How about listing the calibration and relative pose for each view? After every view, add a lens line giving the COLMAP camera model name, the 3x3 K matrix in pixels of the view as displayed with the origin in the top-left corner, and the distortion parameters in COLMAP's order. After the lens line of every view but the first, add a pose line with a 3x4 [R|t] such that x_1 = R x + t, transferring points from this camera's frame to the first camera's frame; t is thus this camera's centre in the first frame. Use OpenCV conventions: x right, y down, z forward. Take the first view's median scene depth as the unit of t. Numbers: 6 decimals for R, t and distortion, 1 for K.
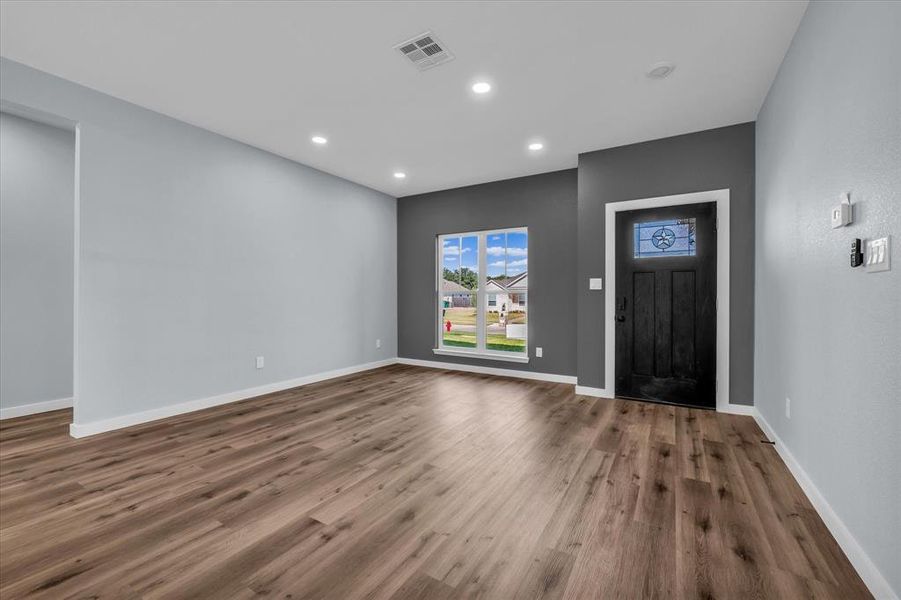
lens RADIAL K [[370.6, 0, 451.5], [0, 370.6, 297.7], [0, 0, 1]] dist [-0.004271, -0.000352]
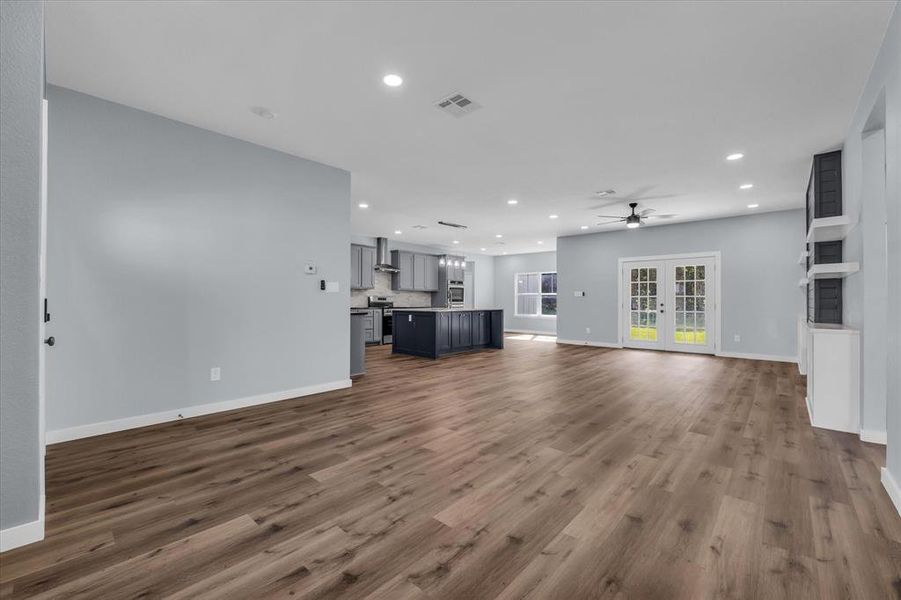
lens RADIAL K [[370.6, 0, 451.5], [0, 370.6, 297.7], [0, 0, 1]] dist [-0.004271, -0.000352]
pose [[-0.980881, -0.003163, 0.194582, -0.263255], [-0.004181, 0.999980, -0.004818, -0.003941], [-0.194562, -0.005540, -0.980874, 1.958472]]
